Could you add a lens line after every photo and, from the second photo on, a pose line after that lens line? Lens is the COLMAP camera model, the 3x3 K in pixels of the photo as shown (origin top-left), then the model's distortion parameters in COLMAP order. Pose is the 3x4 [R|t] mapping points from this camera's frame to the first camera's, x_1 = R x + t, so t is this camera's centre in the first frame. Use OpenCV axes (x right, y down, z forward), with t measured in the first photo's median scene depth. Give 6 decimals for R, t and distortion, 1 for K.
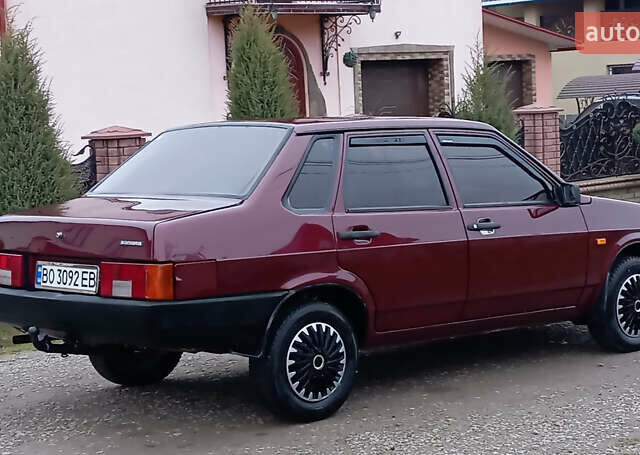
lens RADIAL K [[1837.6, 0, 188.3], [0, 1837.6, 266.7], [0, 0, 1]] dist [0.182295, 0.682050]
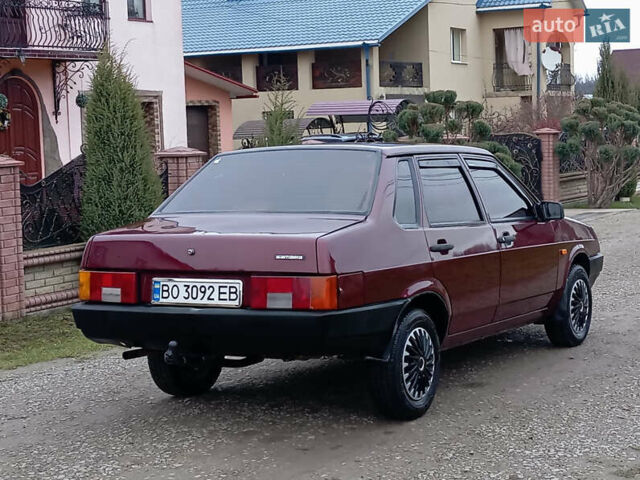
lens RADIAL K [[1608.7, 0, 320.0], [0, 1608.7, 240.0], [0, 0, 1]] dist [0.049124, -0.259493]
pose [[0.936123, -0.014669, 0.351366, -0.309842], [0.025598, 0.999322, -0.026481, 0.002044], [-0.350739, 0.033783, 0.935864, 0.116681]]
